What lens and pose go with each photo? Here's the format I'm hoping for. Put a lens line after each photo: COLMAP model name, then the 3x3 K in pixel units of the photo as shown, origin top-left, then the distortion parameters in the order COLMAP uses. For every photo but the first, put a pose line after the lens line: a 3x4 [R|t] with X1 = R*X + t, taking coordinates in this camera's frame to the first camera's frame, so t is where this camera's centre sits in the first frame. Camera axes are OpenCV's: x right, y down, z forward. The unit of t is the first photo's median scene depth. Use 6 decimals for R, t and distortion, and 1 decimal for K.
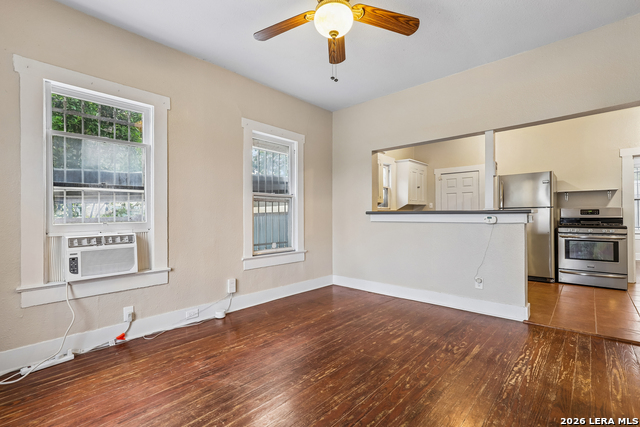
lens RADIAL K [[297.6, 0, 323.9], [0, 297.6, 215.2], [0, 0, 1]] dist [0.000080, -0.000116]
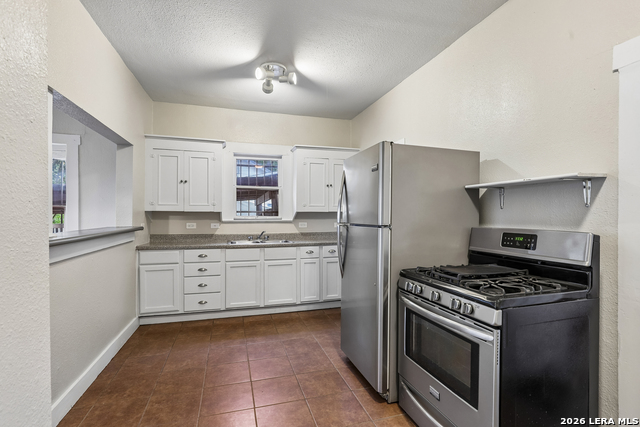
lens RADIAL K [[307.8, 0, 321.8], [0, 307.8, 213.0], [0, 0, 1]] dist [-0.008202, 0.003163]
pose [[0.853480, 0.004208, -0.521109, 1.381911], [-0.005150, 0.999987, -0.000359, -0.067652], [0.521101, 0.002990, 0.853490, 0.859474]]
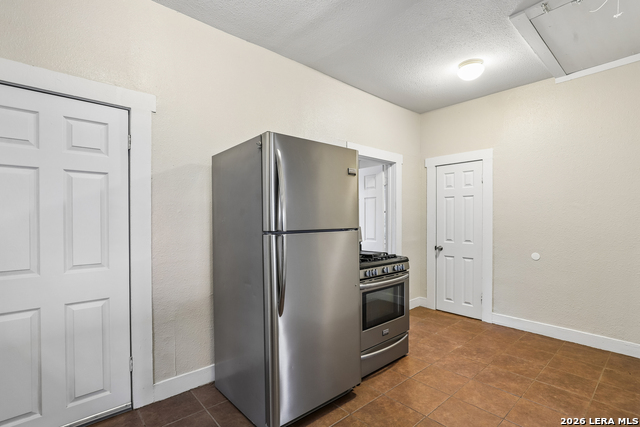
lens RADIAL K [[307.8, 0, 321.0], [0, 307.8, 218.6], [0, 0, 1]] dist [-0.008202, 0.003163]
pose [[0.115324, 0.003879, 0.993320, 0.413089], [-0.004697, 0.999983, -0.003360, -0.060614], [-0.993317, -0.004278, 0.115340, 1.503085]]
